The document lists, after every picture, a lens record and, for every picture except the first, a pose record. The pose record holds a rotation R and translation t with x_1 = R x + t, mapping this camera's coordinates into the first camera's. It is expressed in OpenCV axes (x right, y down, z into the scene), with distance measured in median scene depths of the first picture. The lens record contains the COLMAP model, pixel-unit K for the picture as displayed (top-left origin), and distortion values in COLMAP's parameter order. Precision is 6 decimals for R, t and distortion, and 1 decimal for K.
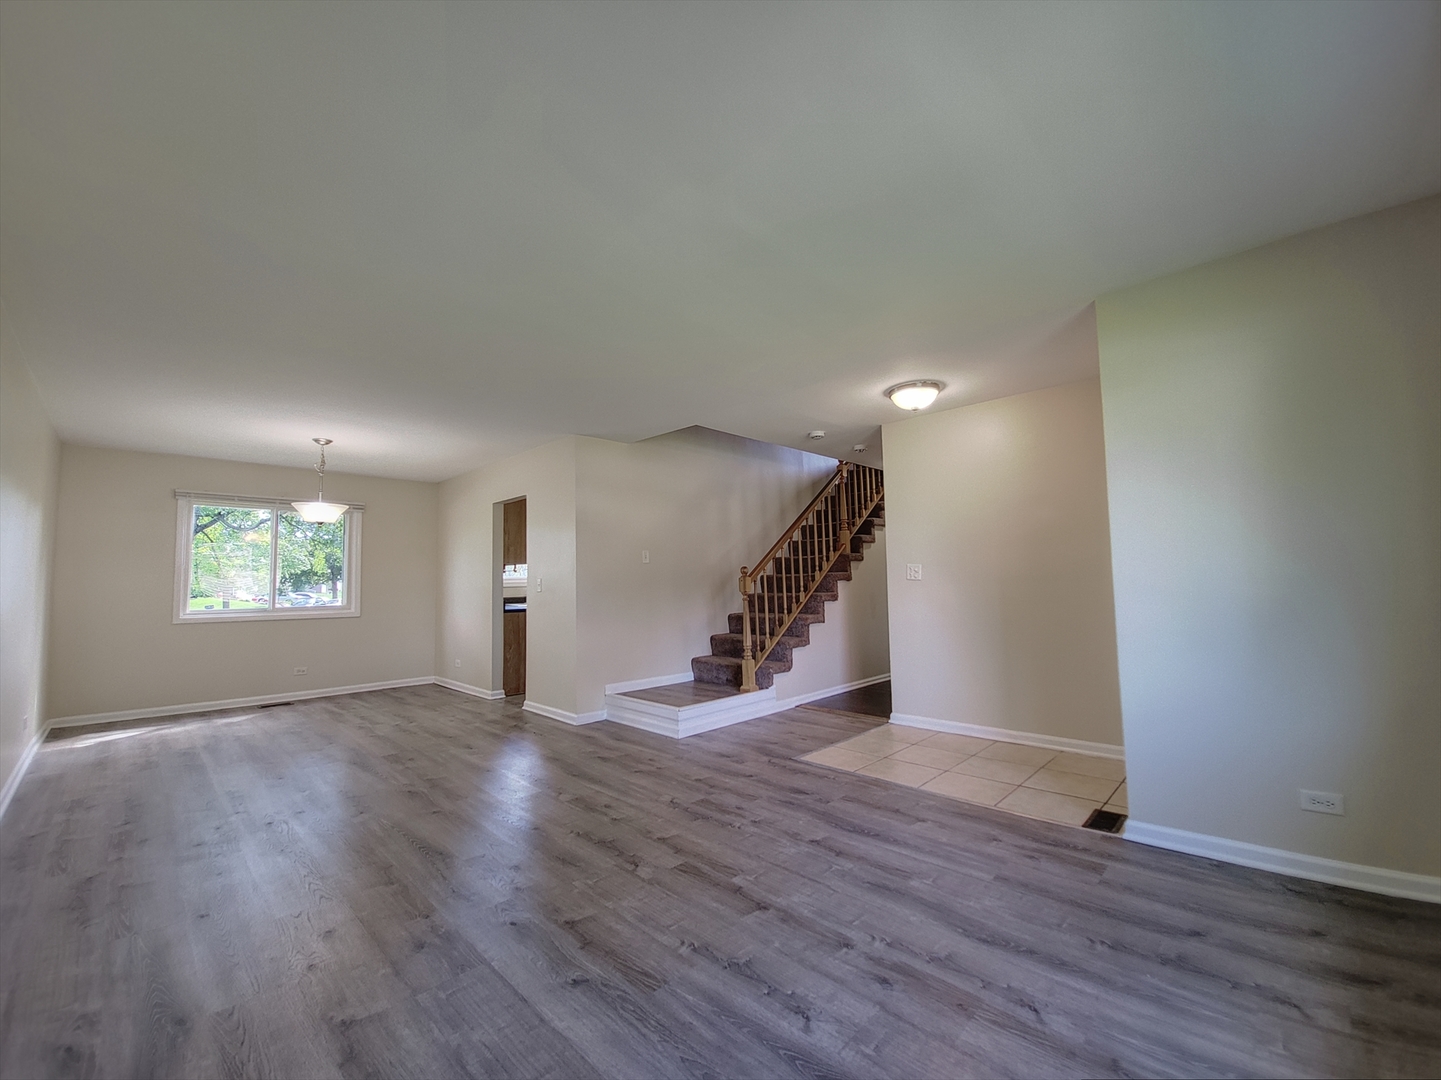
lens RADIAL K [[564.7, 0, 709.4], [0, 564.7, 541.7], [0, 0, 1]] dist [0.000112, -0.010516]
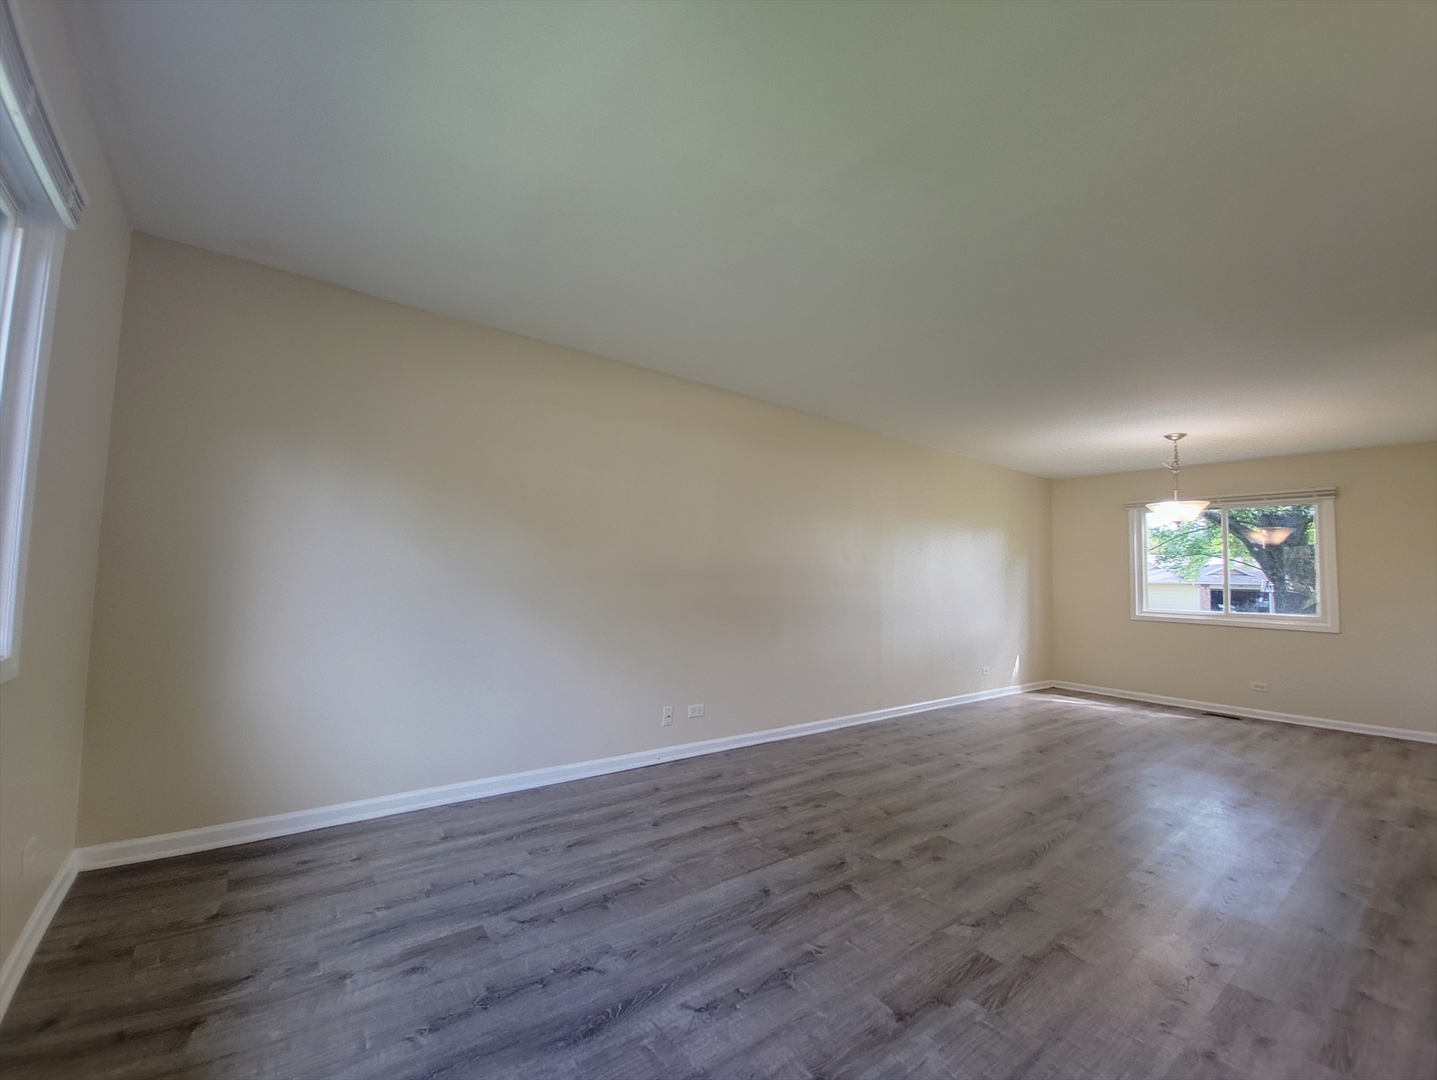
lens RADIAL K [[563.1, 0, 707.4], [0, 563.1, 541.7], [0, 0, 1]] dist [0.000112, -0.010516]
pose [[-0.096373, -0.050108, -0.994083, 0.559789], [0.042553, 0.997611, -0.054411, 0.028046], [0.994435, -0.047545, -0.094010, 0.527708]]
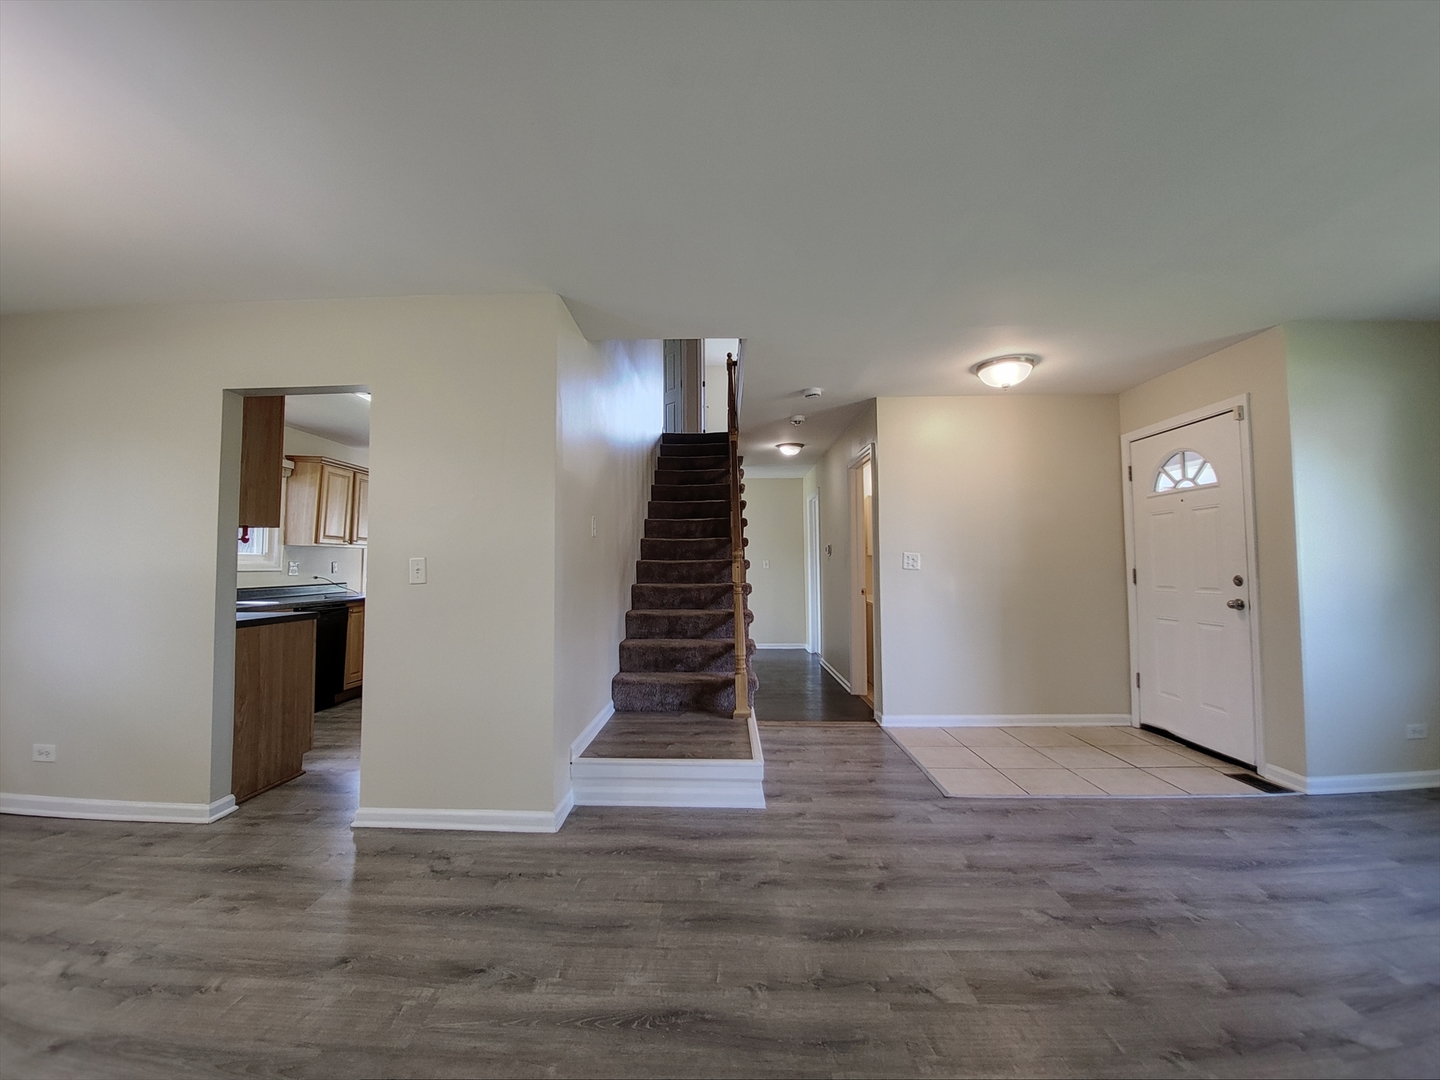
lens RADIAL K [[564.3, 0, 708.9], [0, 564.3, 541.7], [0, 0, 1]] dist [0.000112, -0.010516]
pose [[0.741382, 0.045902, 0.669512, -0.757220], [-0.057091, 0.998355, -0.005229, 0.066881], [-0.668651, -0.034346, 0.742783, 0.781095]]
